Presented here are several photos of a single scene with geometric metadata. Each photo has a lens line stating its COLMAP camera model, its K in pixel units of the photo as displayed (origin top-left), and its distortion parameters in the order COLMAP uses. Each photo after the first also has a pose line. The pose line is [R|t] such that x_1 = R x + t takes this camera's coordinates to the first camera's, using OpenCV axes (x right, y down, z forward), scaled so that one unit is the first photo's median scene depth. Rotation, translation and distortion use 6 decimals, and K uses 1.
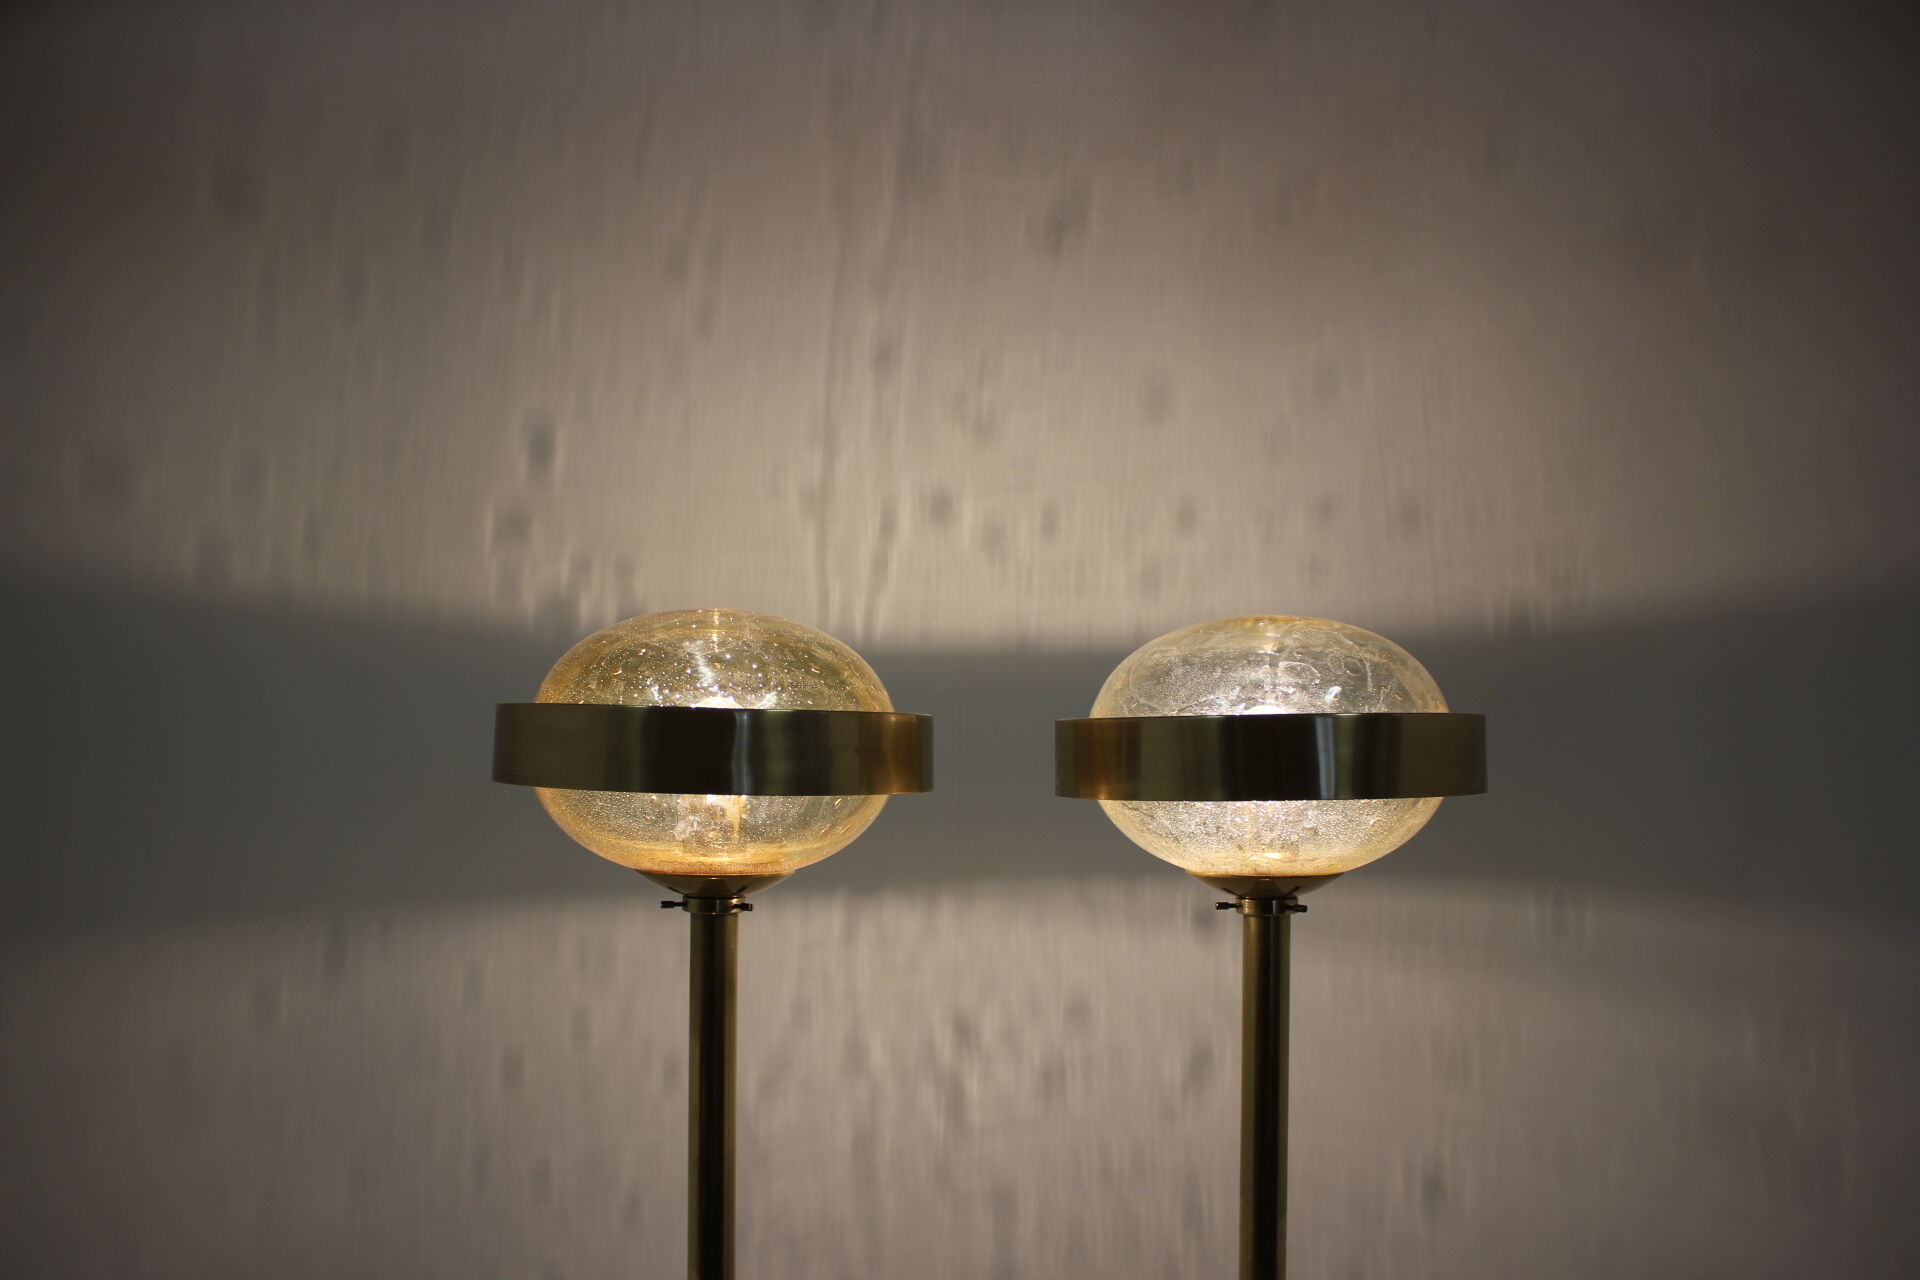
lens RADIAL K [[1488.6, 0, 957.0], [0, 1488.6, 643.9], [0, 0, 1]] dist [-0.095080, 0.027264]
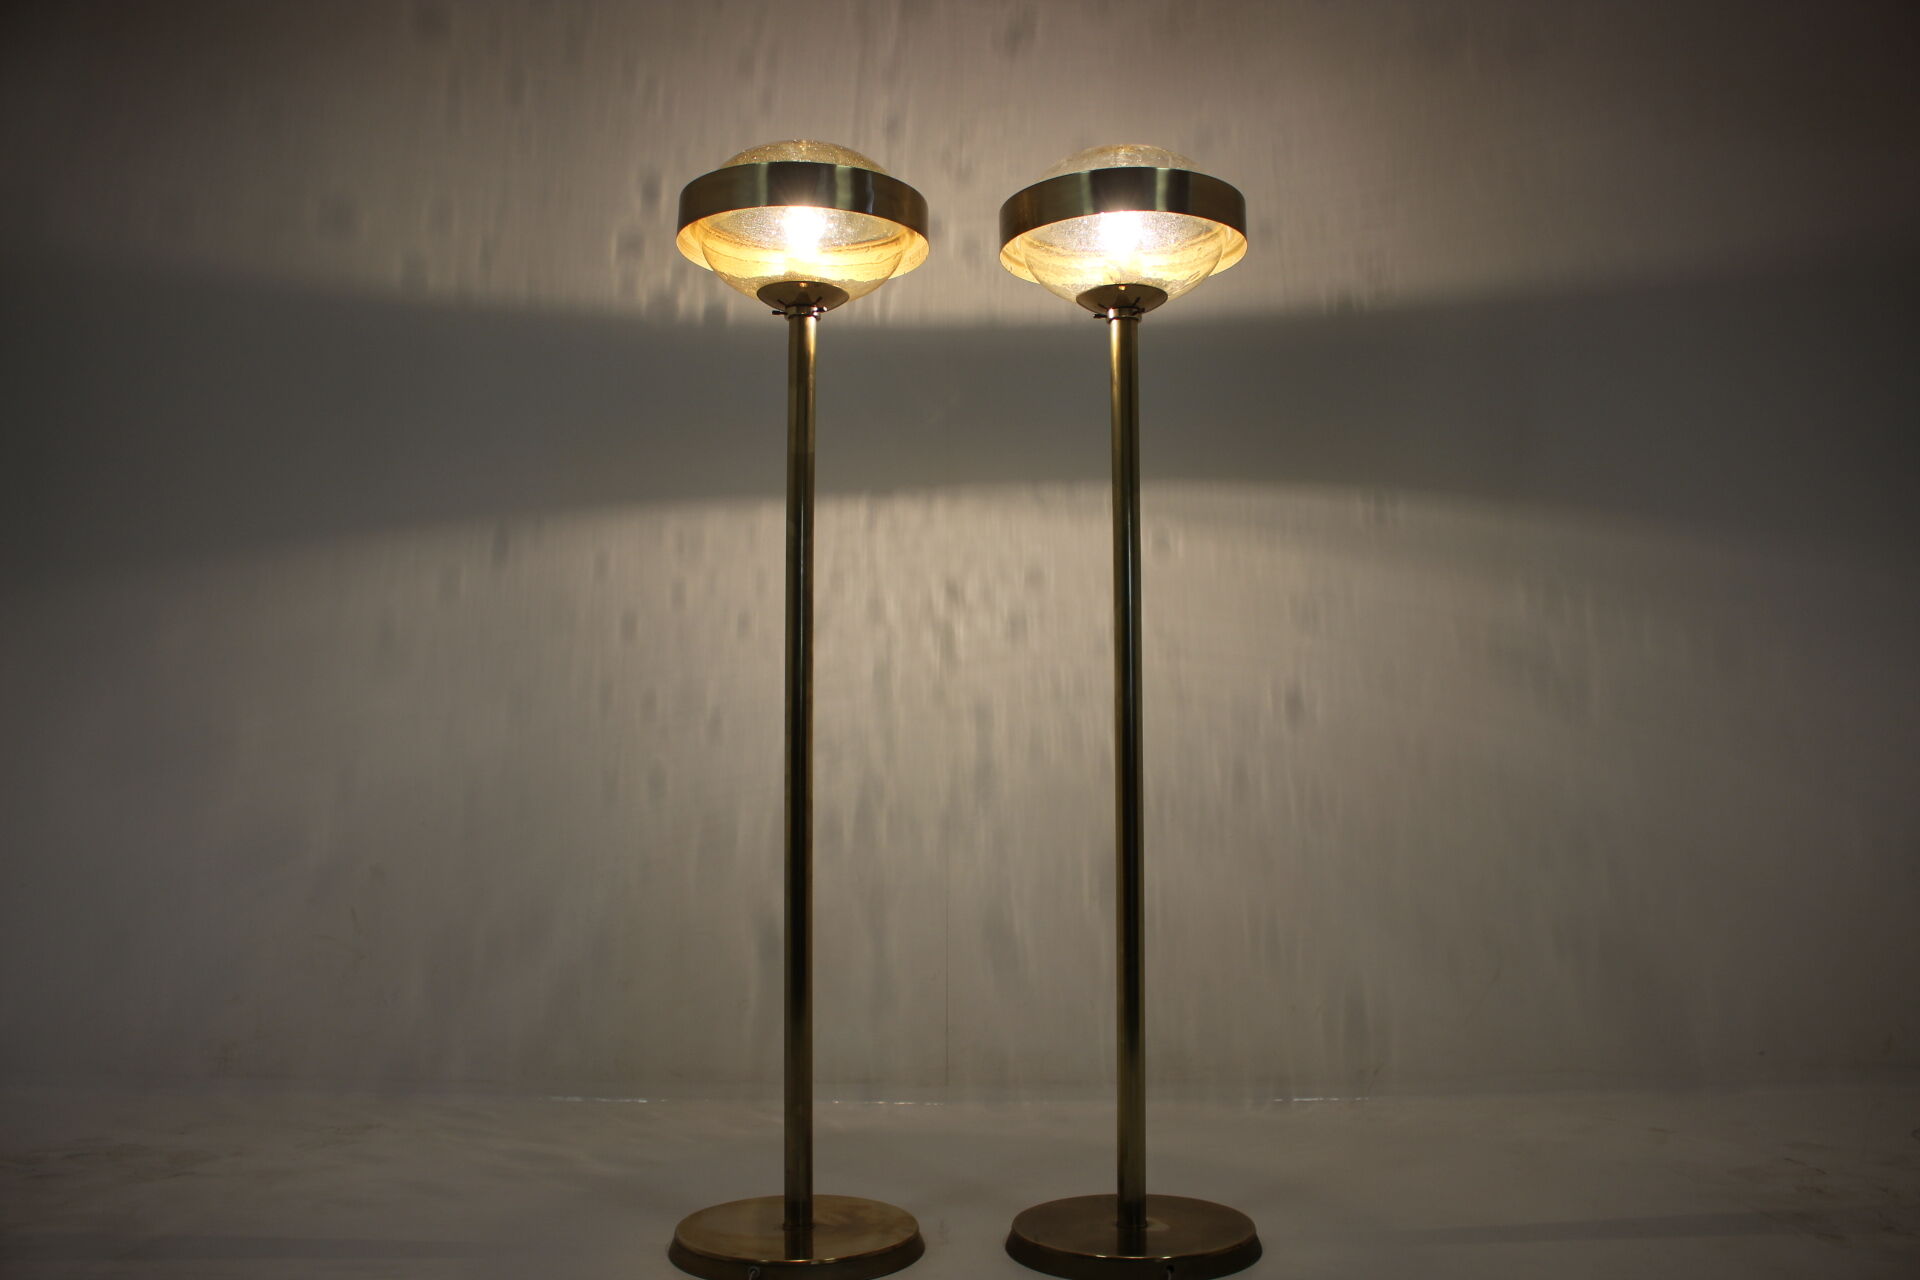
lens RADIAL K [[1488.6, 0, 951.6], [0, 1488.6, 632.4], [0, 0, 1]] dist [-0.095080, 0.027264]
pose [[0.999950, -0.009988, 0.000310, 0.002307], [0.009993, 0.999358, -0.034413, 0.346781], [0.000034, 0.034414, 0.999408, -0.403038]]
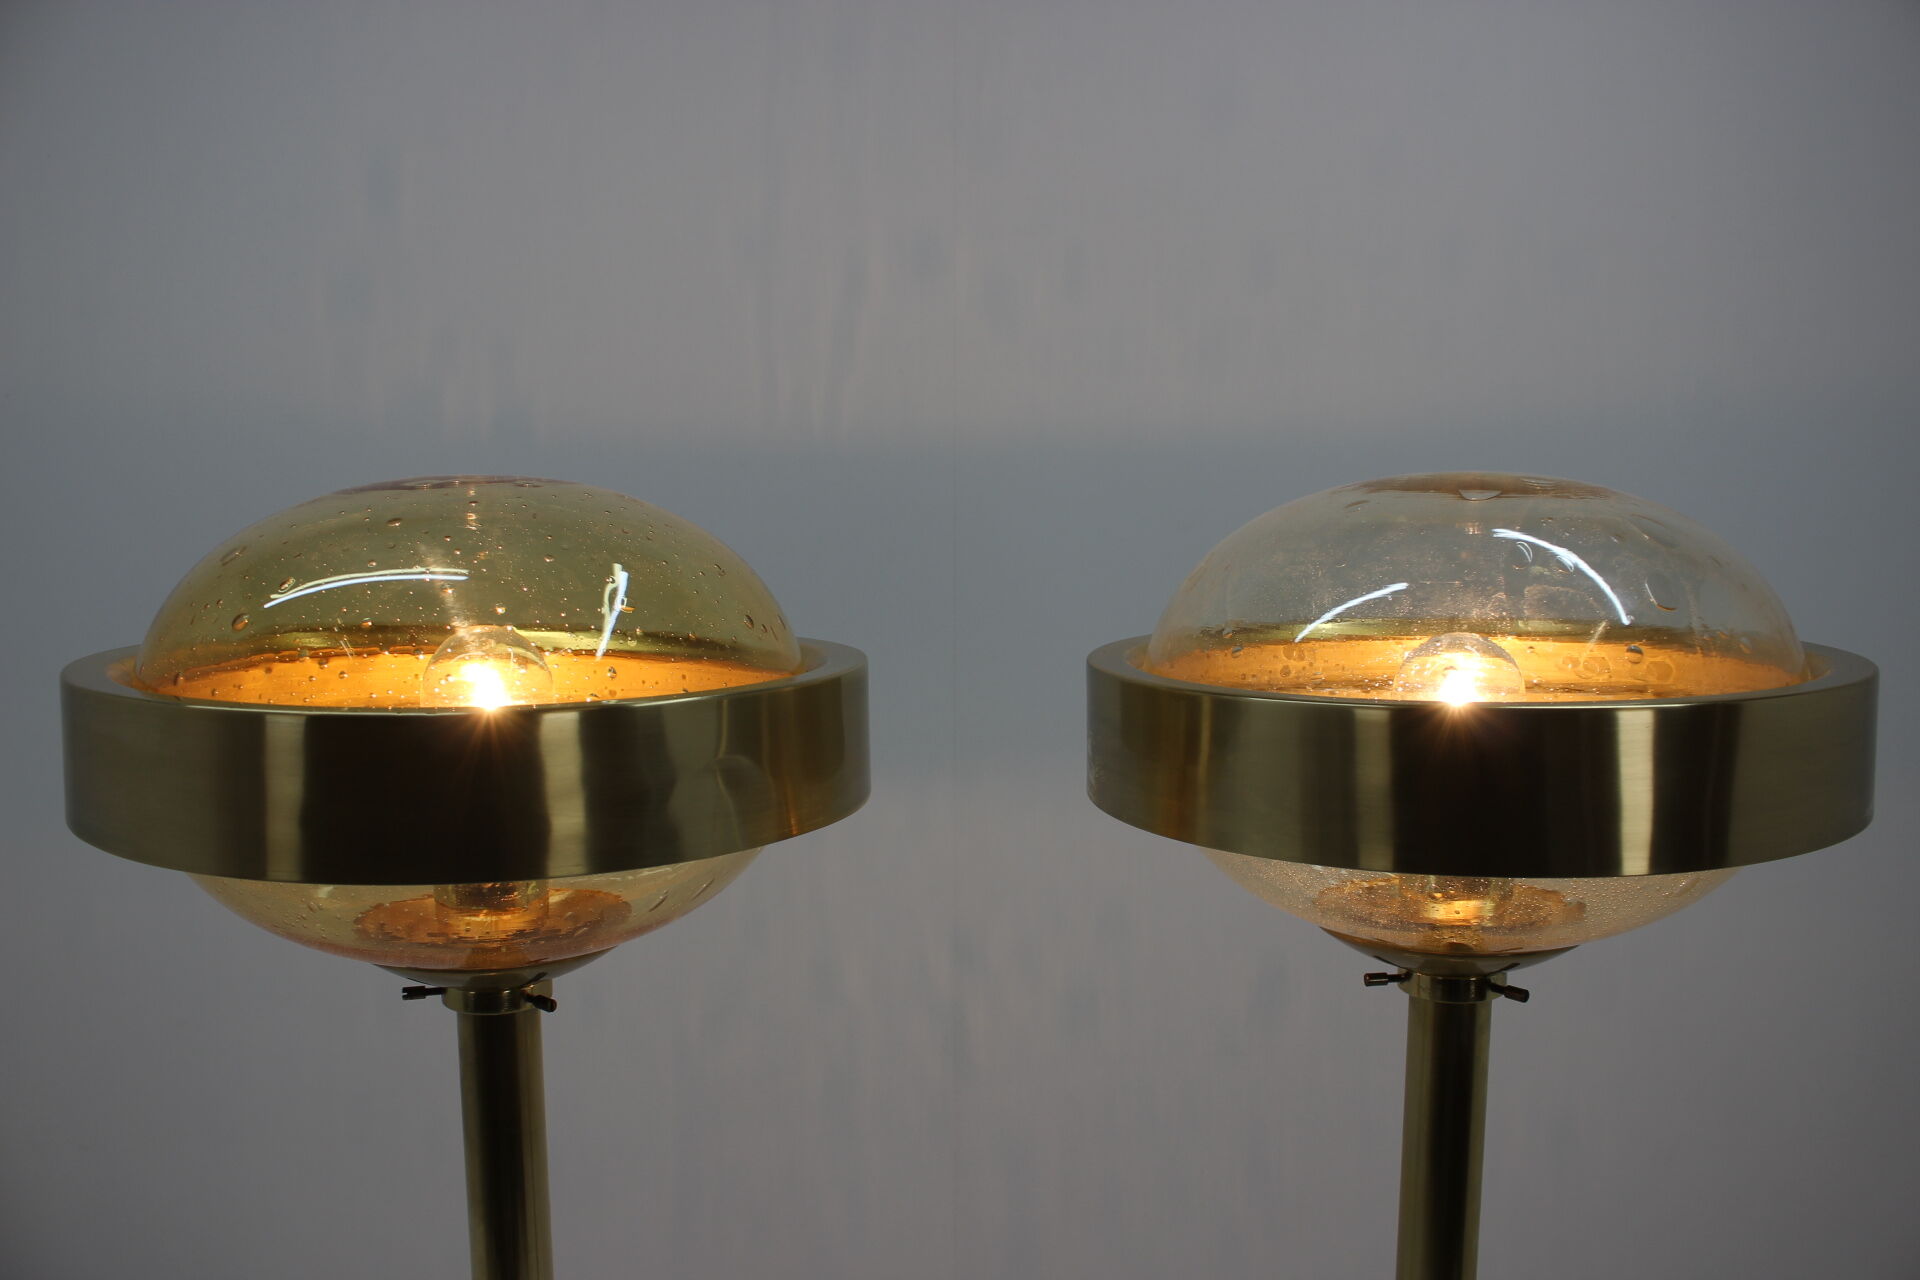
lens RADIAL K [[1488.6, 0, 967.0], [0, 1488.6, 645.8], [0, 0, 1]] dist [-0.095080, 0.027264]
pose [[0.999898, -0.007972, -0.011842, 0.015792], [0.009906, 0.984777, 0.173539, -0.030733], [0.010278, -0.173639, 0.984756, 0.262588]]
